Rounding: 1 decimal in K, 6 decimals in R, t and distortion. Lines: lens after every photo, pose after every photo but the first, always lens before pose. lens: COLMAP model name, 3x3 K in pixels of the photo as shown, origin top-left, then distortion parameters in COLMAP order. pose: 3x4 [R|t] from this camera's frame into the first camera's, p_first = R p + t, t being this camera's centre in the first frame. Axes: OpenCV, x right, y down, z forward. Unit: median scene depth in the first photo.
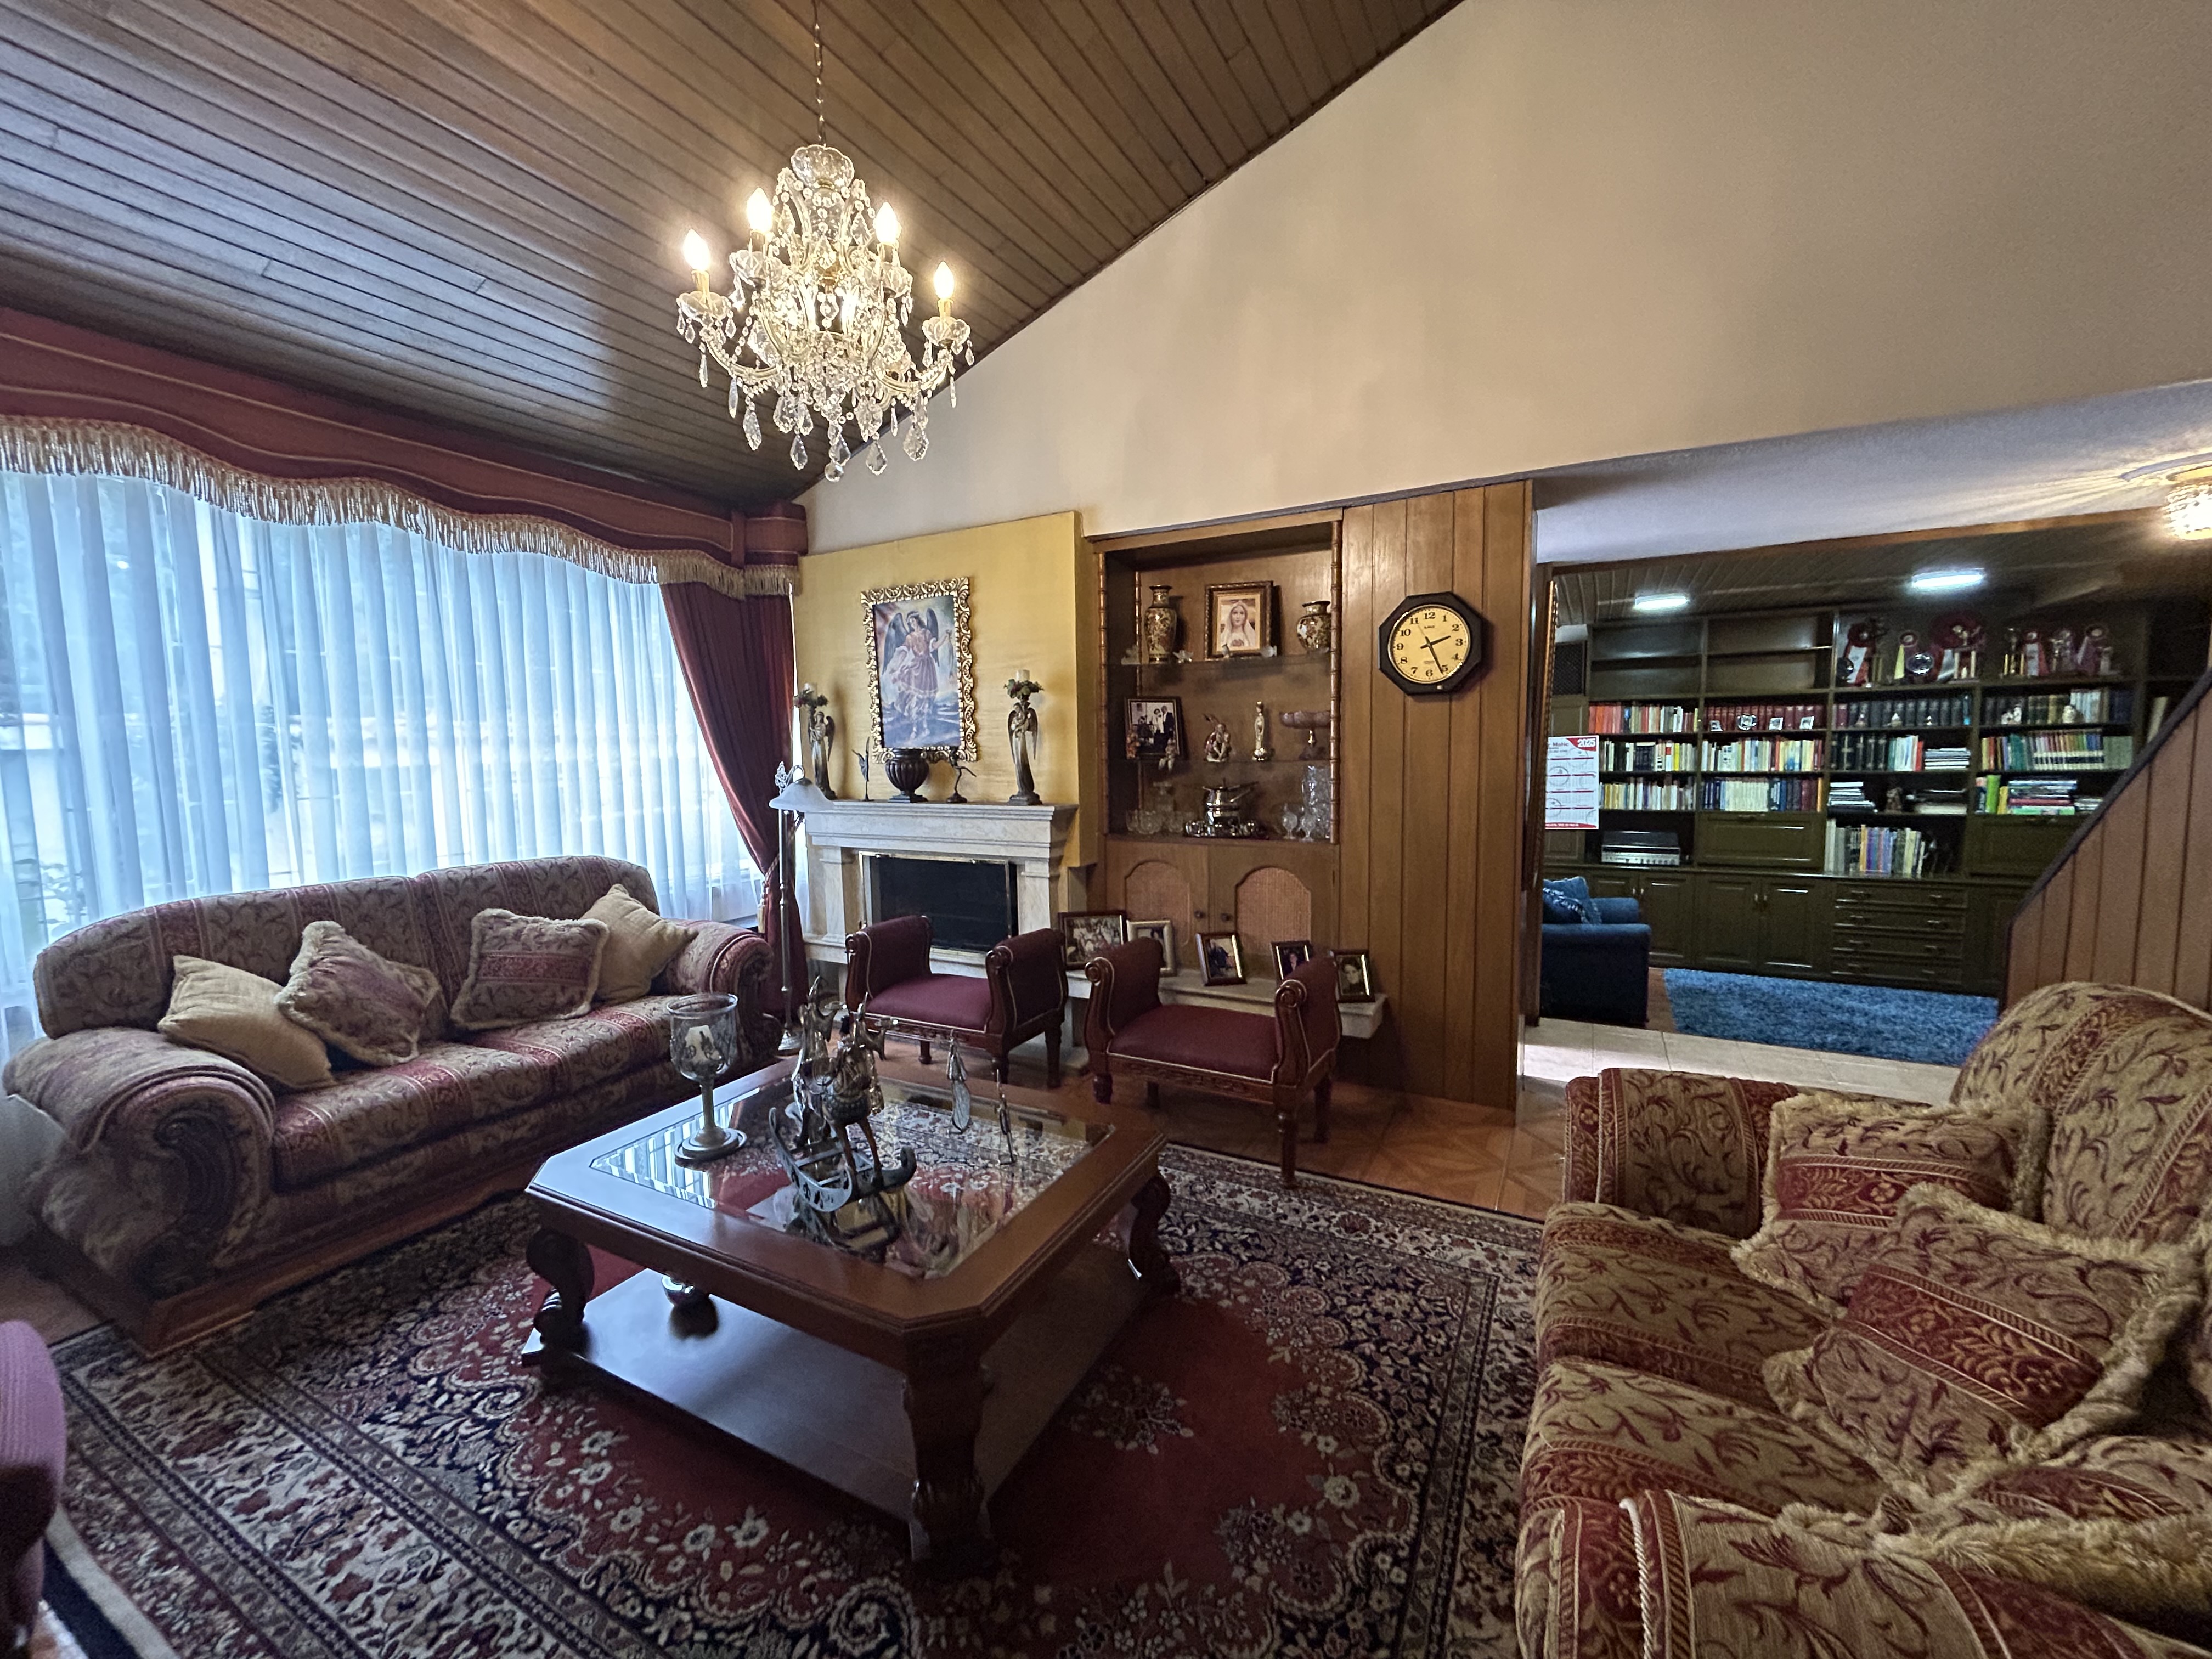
lens RADIAL K [[890.9, 0, 1096.1], [0, 890.9, 827.1], [0, 0, 1]] dist [0.002944, -0.000016]
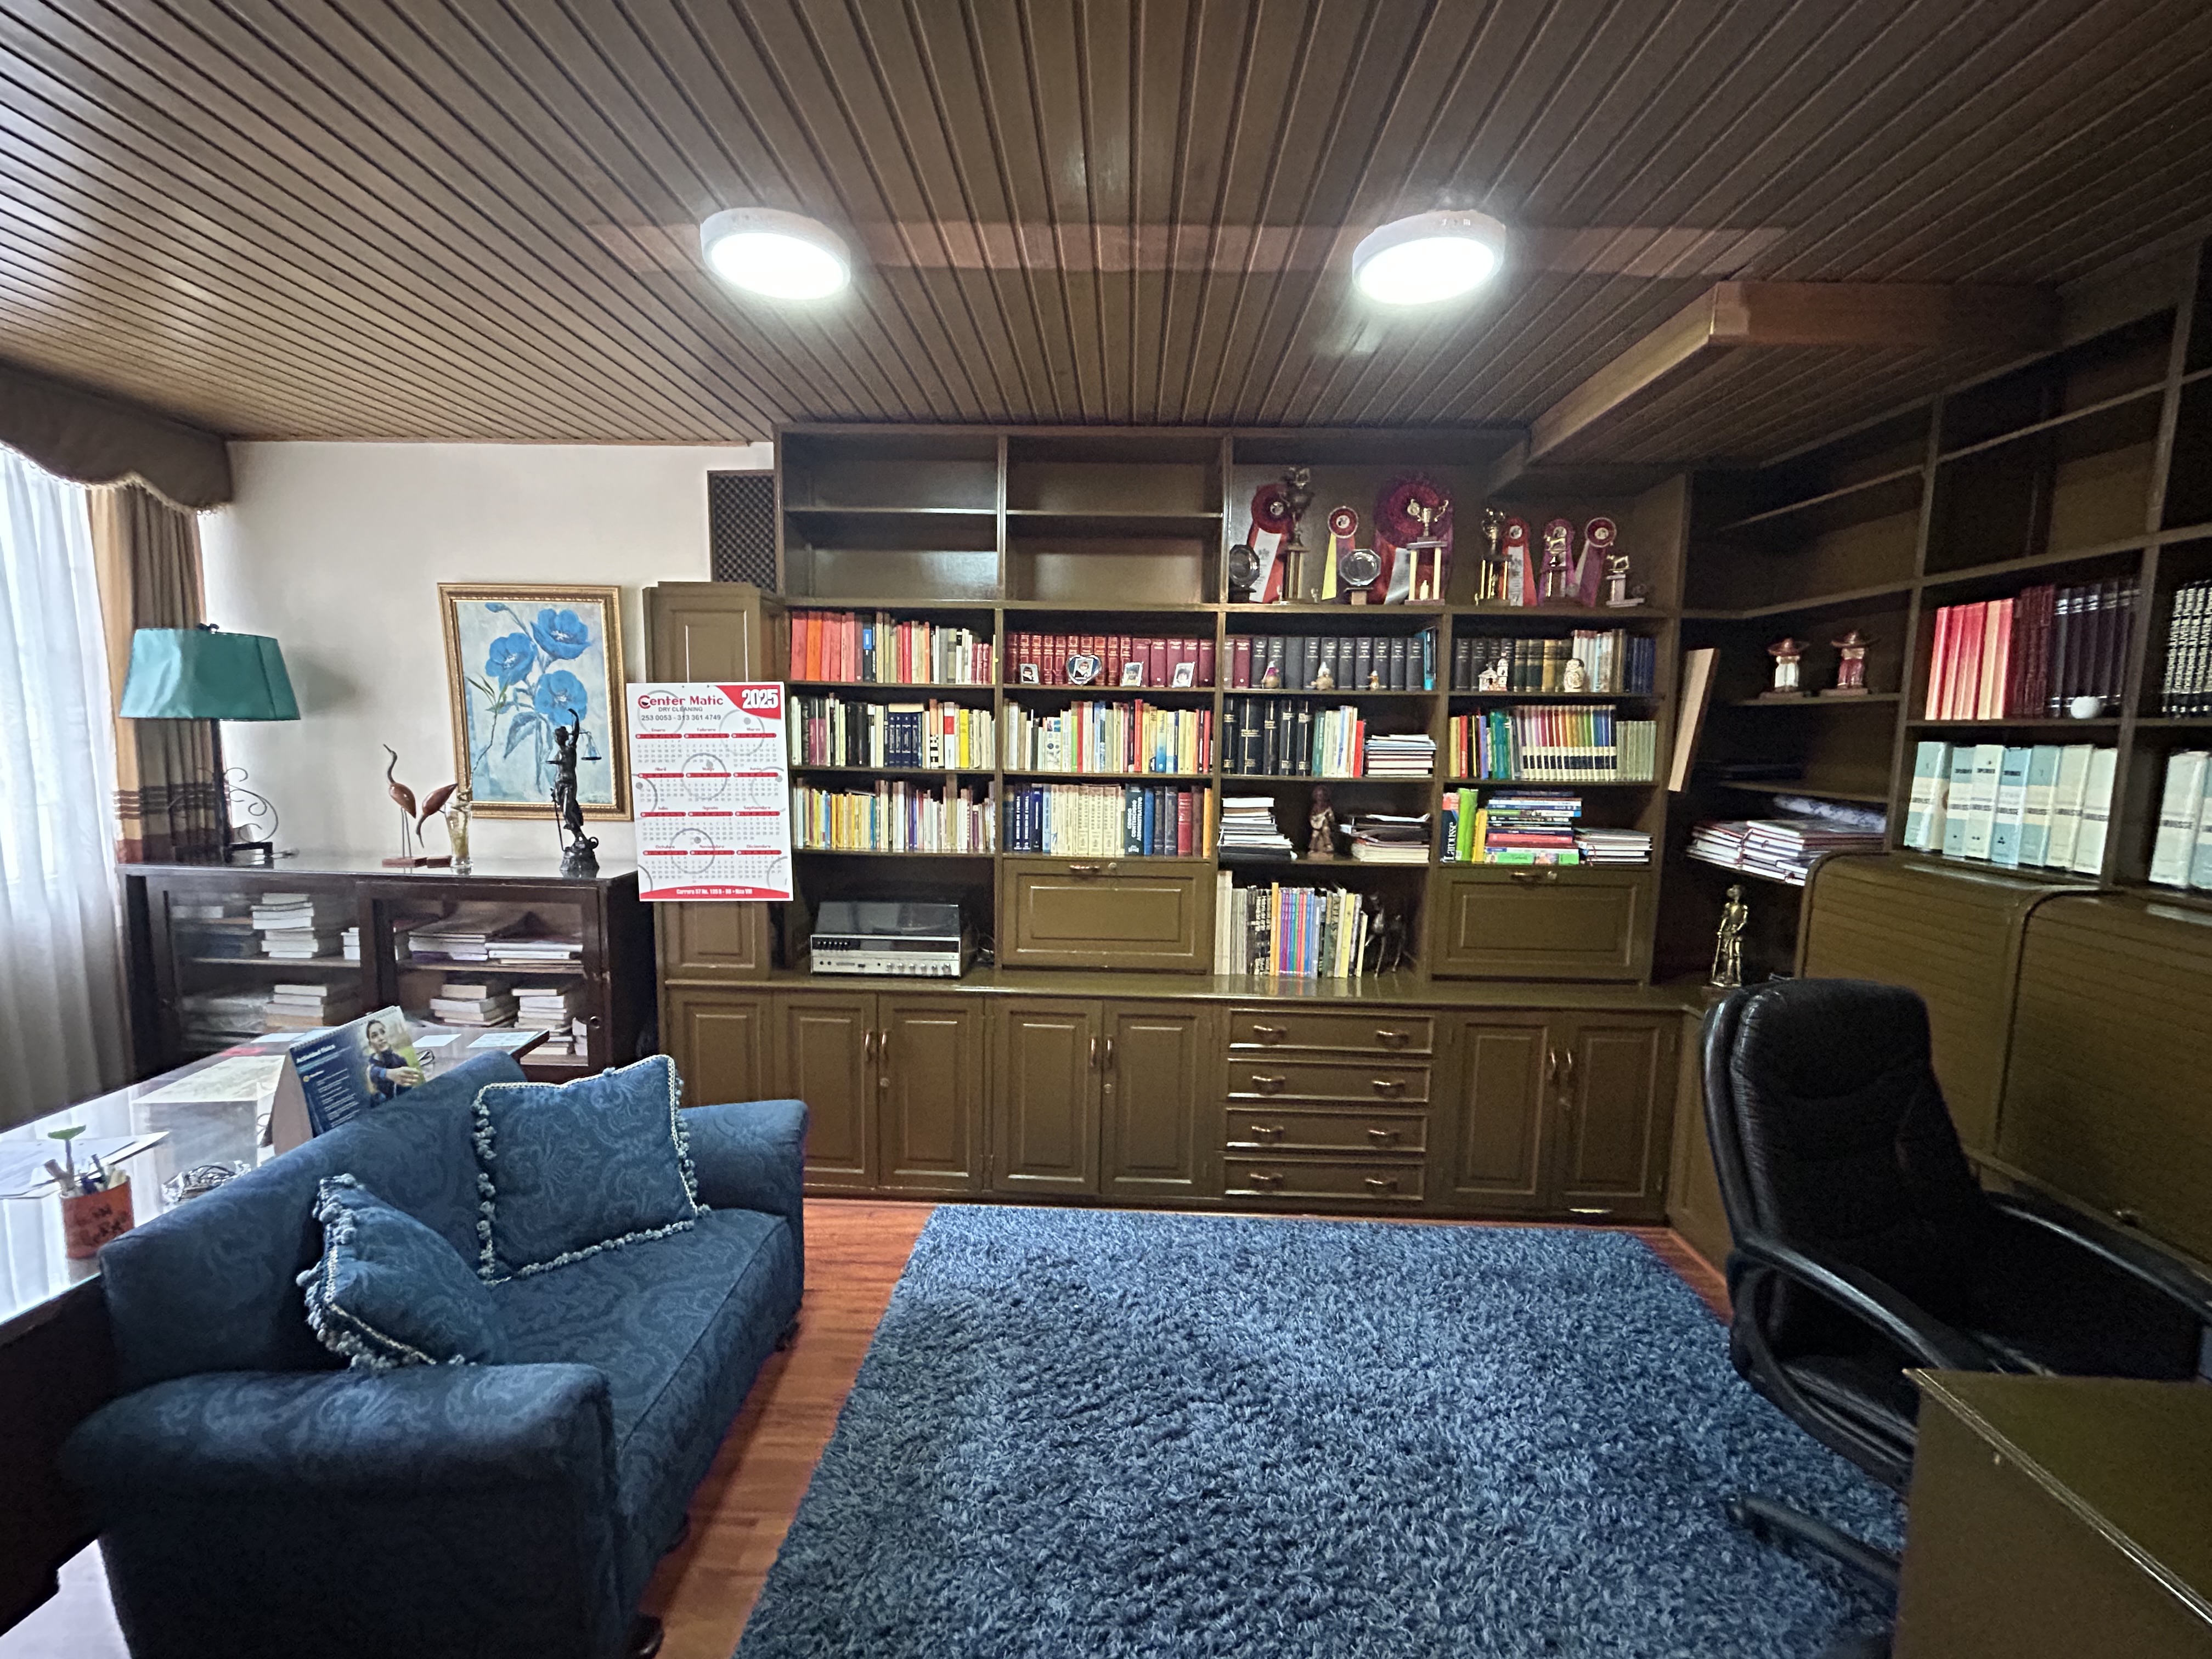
lens RADIAL K [[890.9, 0, 1096.1], [0, 890.9, 827.1], [0, 0, 1]] dist [0.002944, -0.000016]
pose [[0.887160, -0.017410, 0.461133, 0.541562], [0.006984, 0.999680, 0.024306, -0.047137], [-0.461409, -0.018343, 0.886998, 0.604727]]
